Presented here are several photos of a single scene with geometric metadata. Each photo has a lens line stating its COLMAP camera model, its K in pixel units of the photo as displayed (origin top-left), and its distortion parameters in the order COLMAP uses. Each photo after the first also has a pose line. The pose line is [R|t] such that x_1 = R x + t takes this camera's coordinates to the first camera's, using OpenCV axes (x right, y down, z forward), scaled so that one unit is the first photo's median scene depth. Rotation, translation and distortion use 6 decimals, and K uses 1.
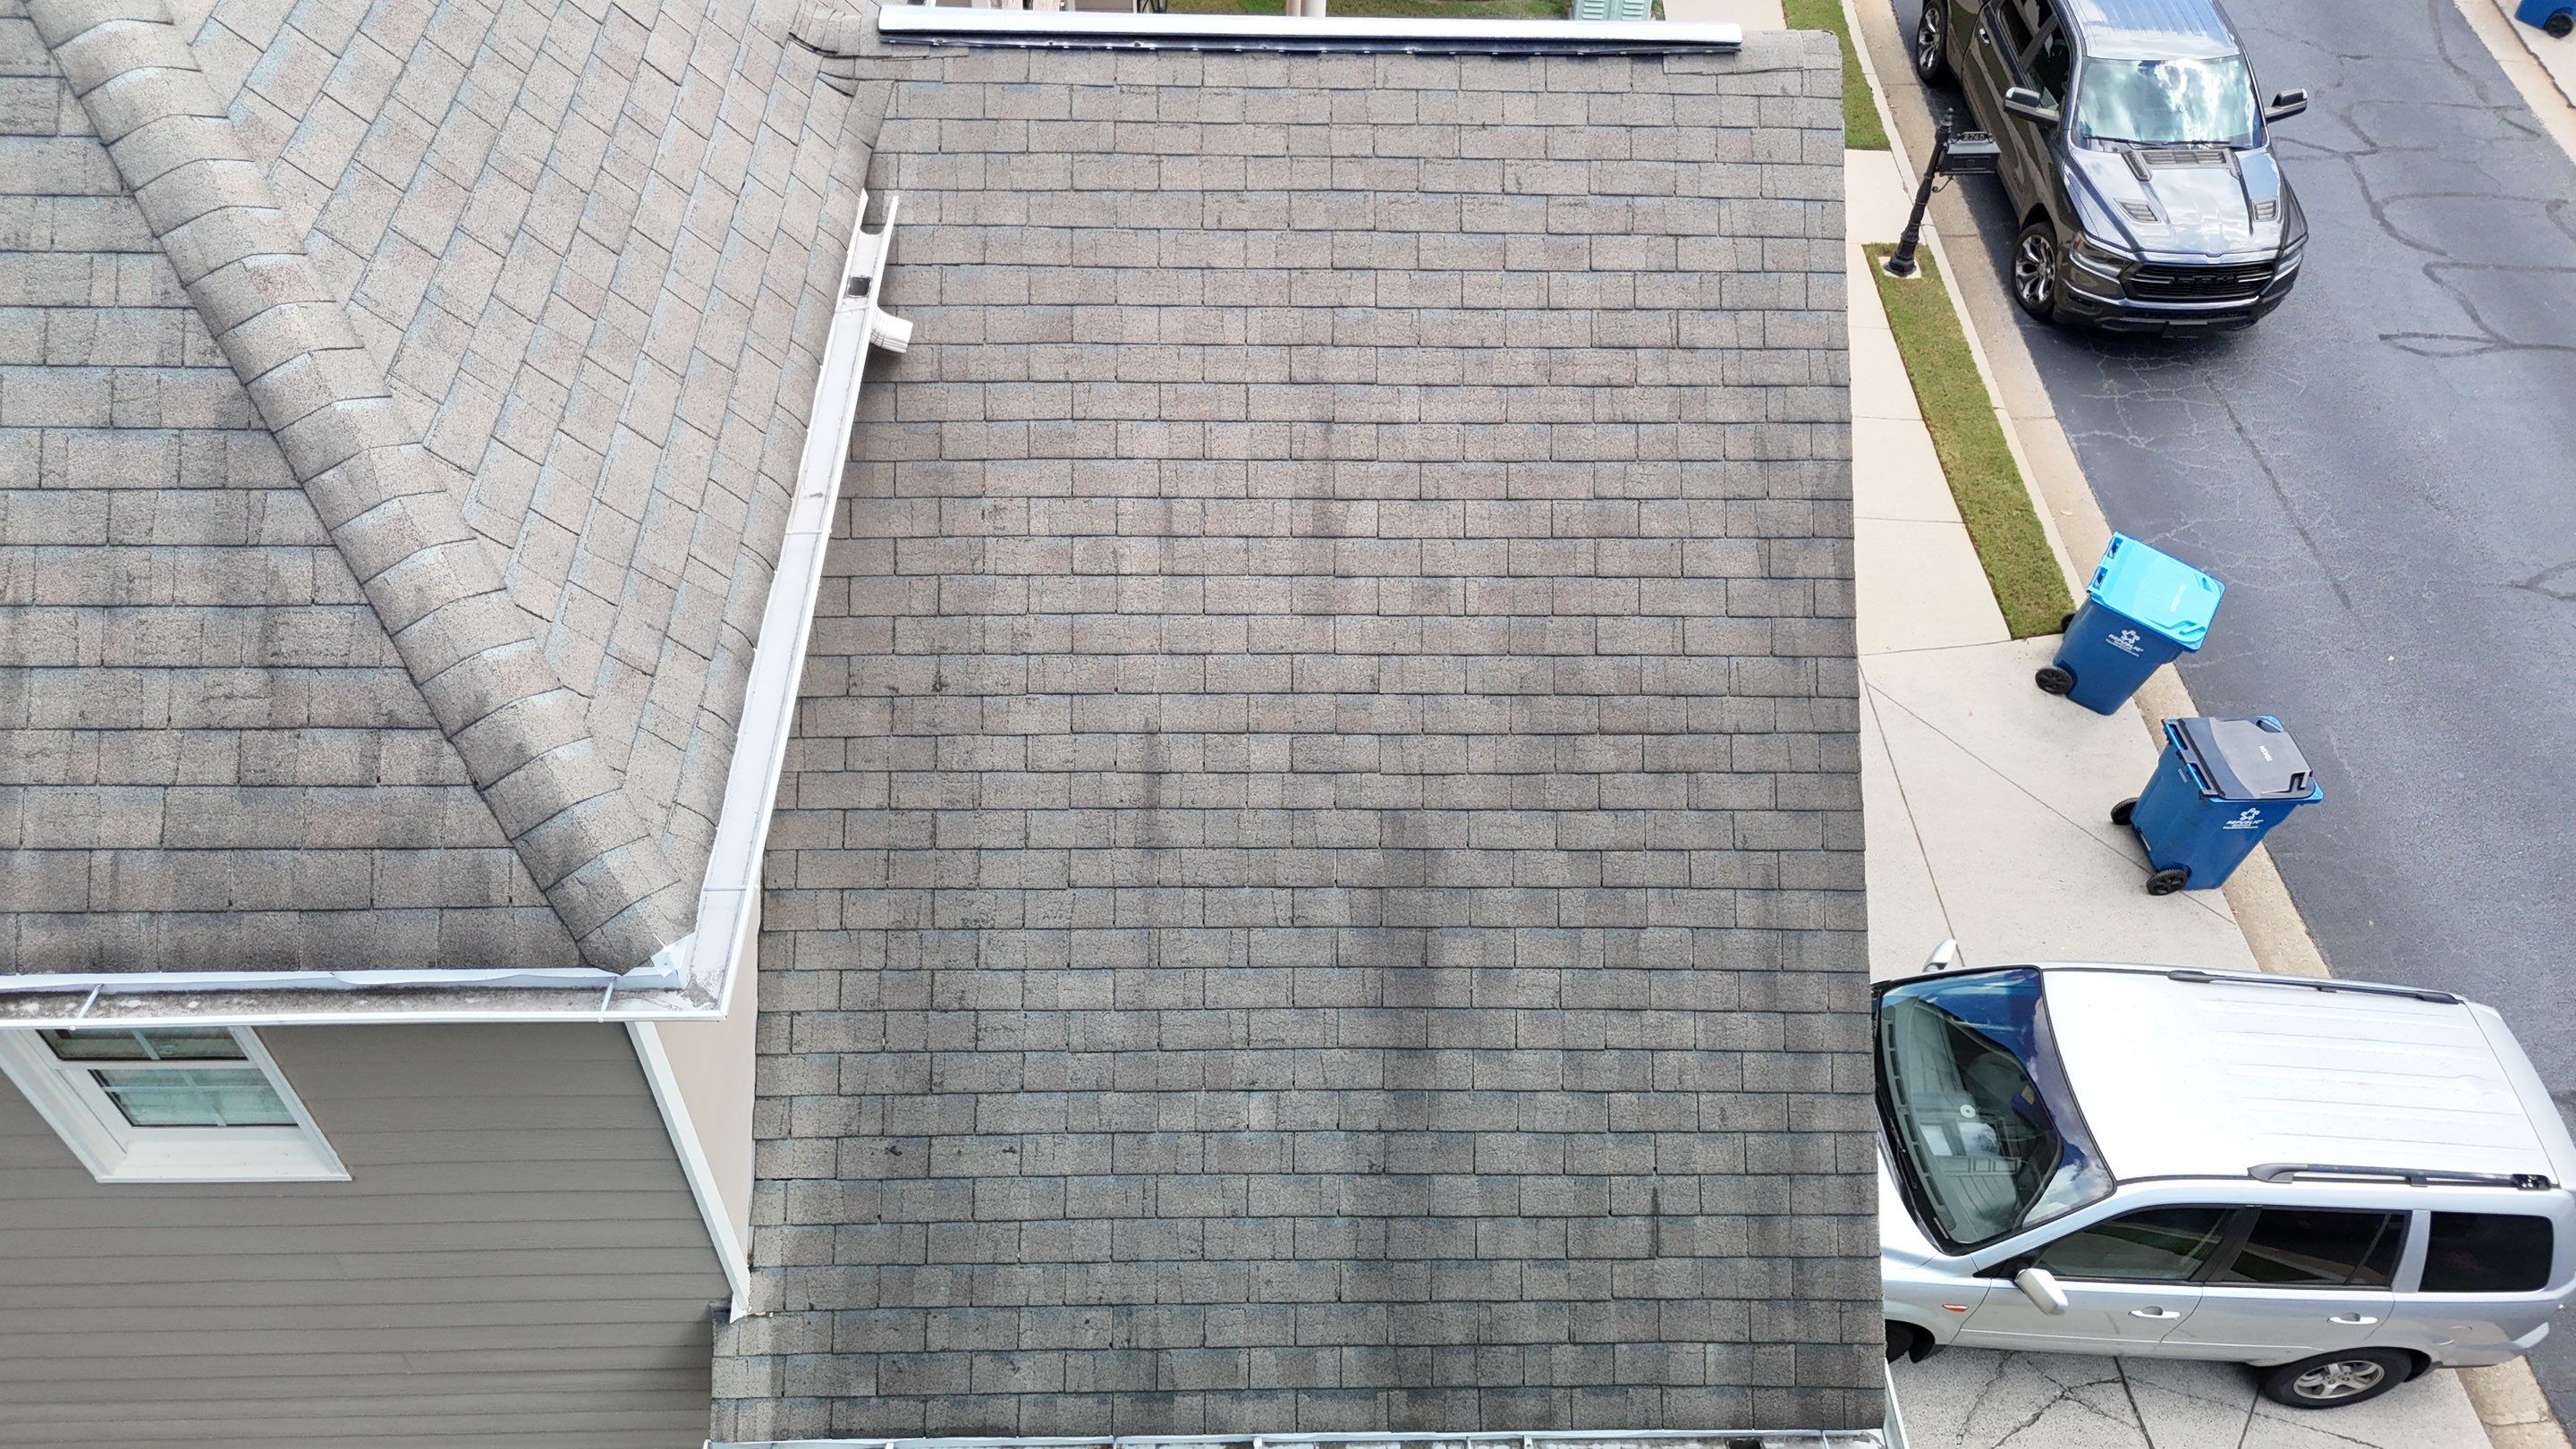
lens RADIAL K [[1856.2, 0, 1281.1], [0, 1856.2, 731.8], [0, 0, 1]] dist [0.006692, -0.005087]
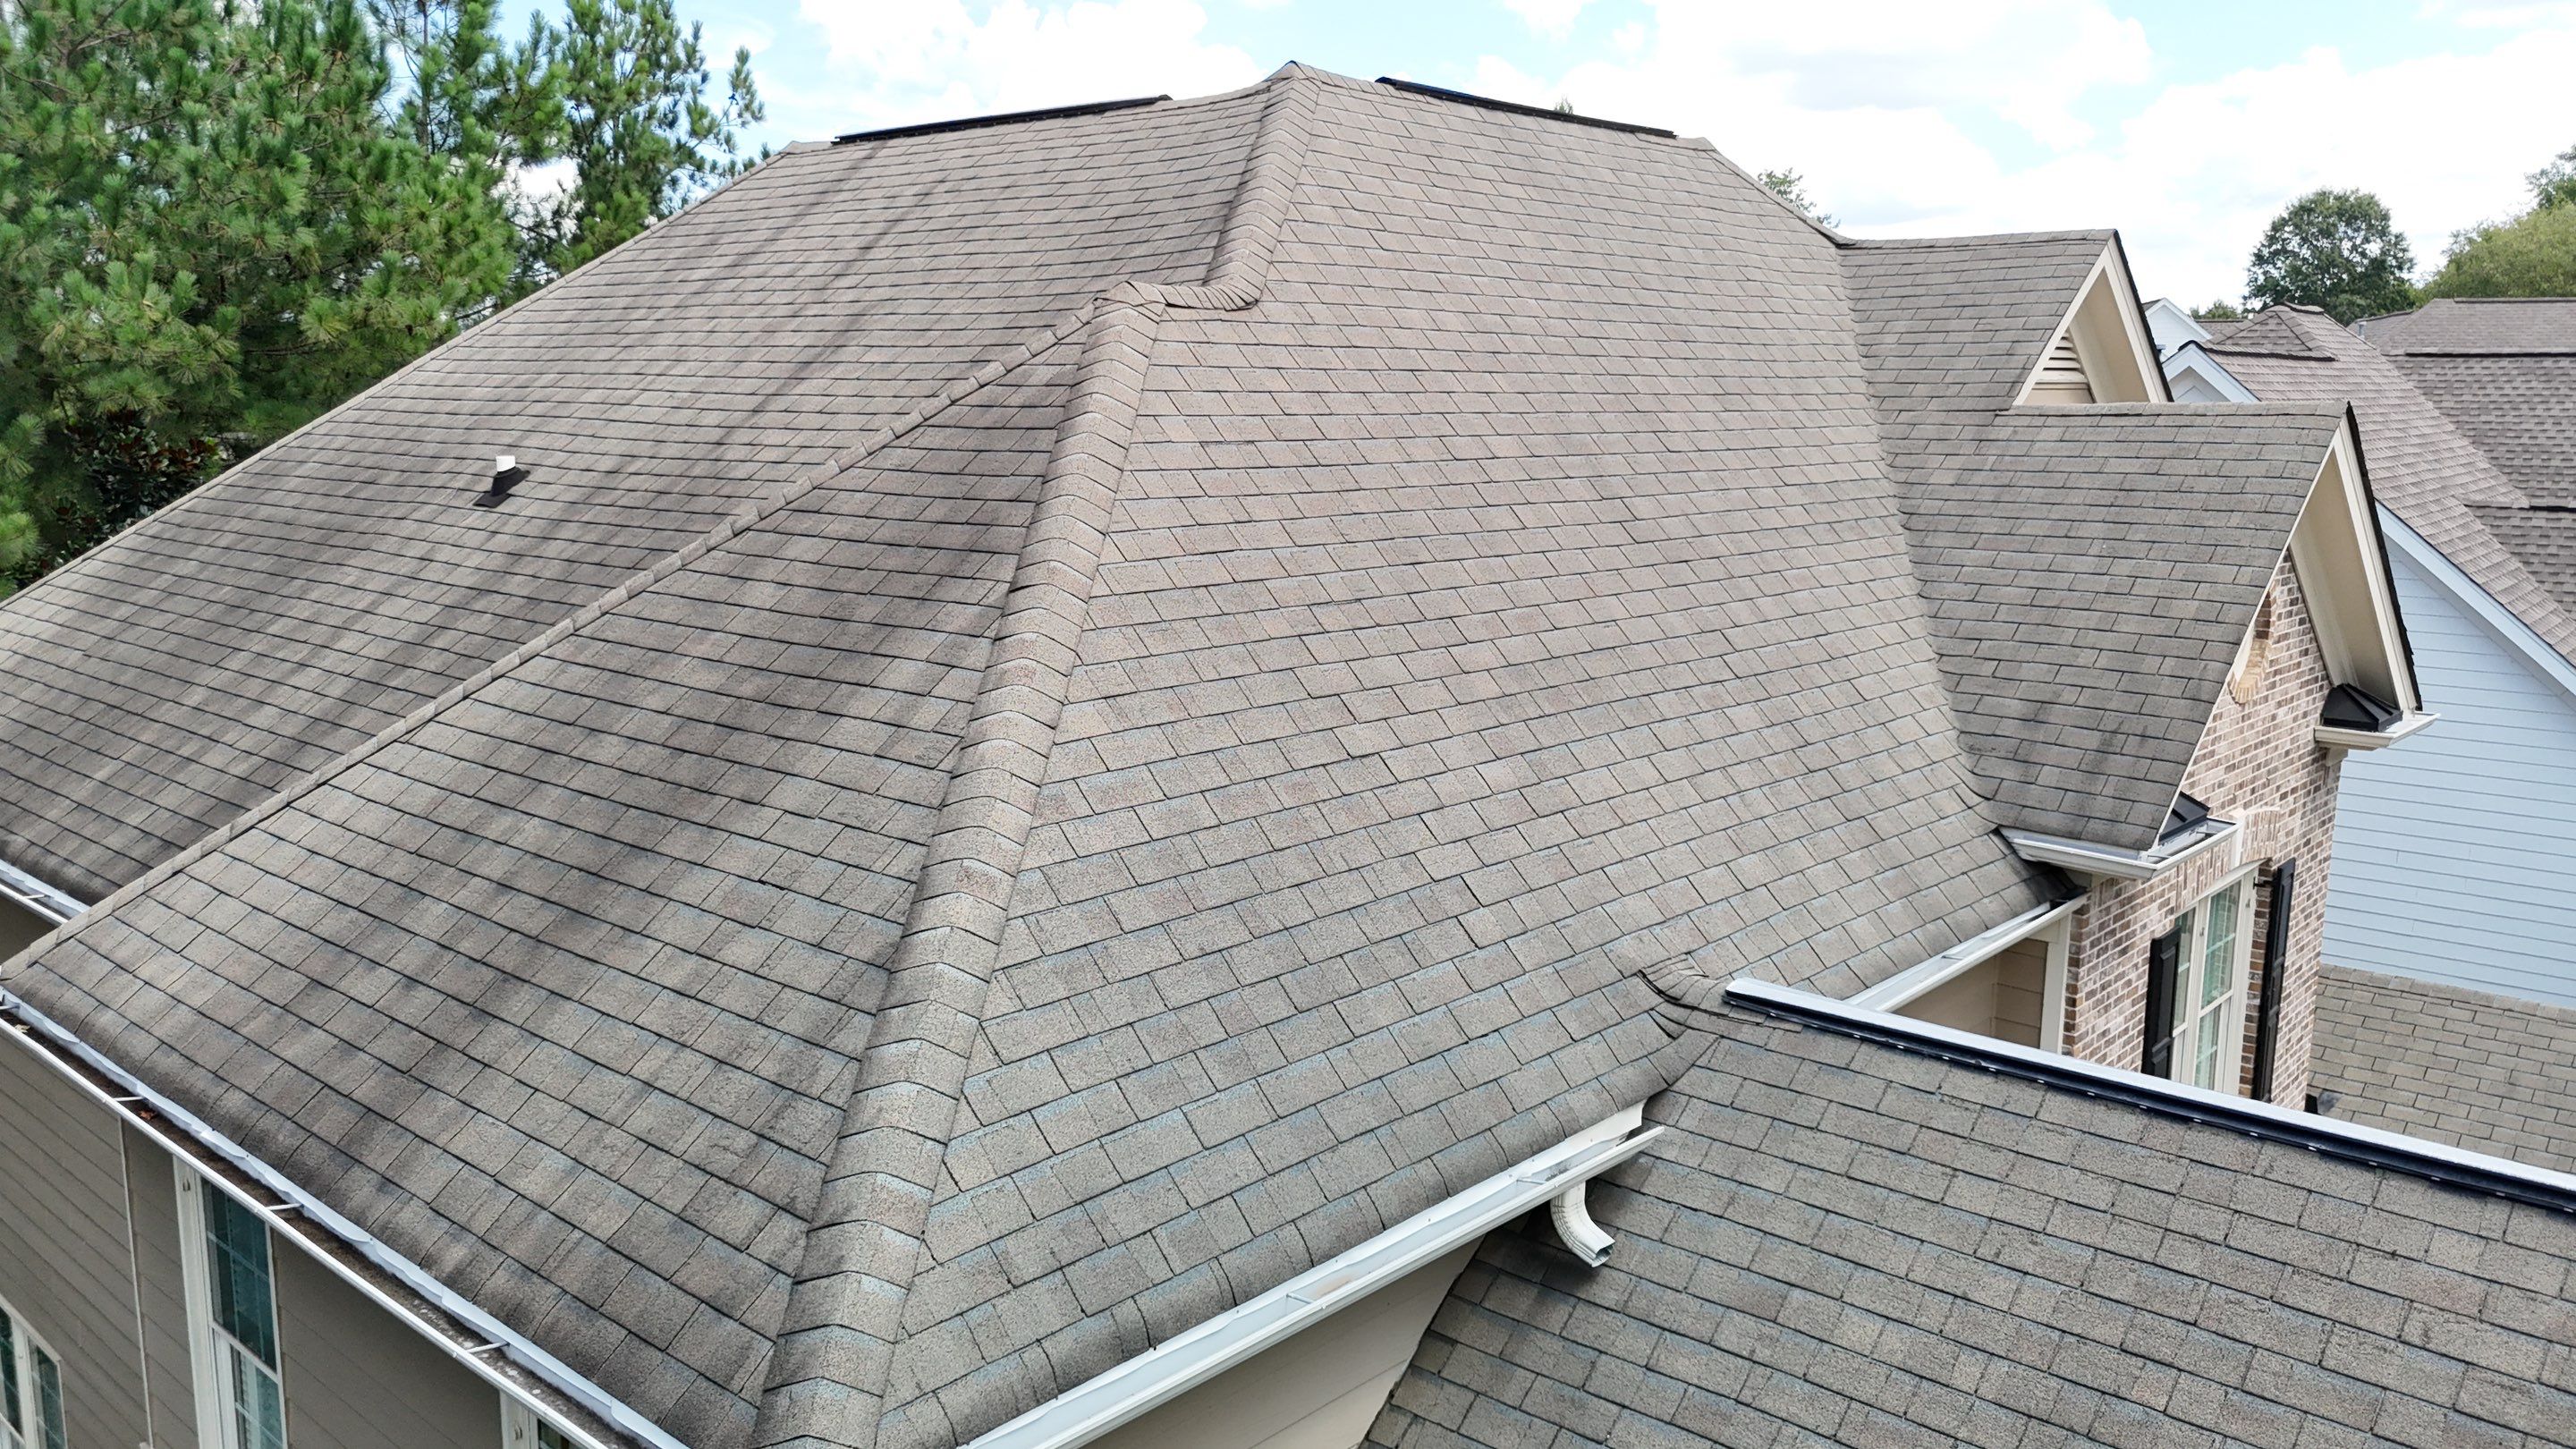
lens RADIAL K [[1856.2, 0, 1288.3], [0, 1856.2, 714.6], [0, 0, 1]] dist [0.006692, -0.005087]
pose [[0.733095, 0.093951, -0.673605, 0.272619], [-0.499367, 0.746749, -0.439316, 0.070080], [0.461739, 0.658437, 0.594354, 0.194889]]
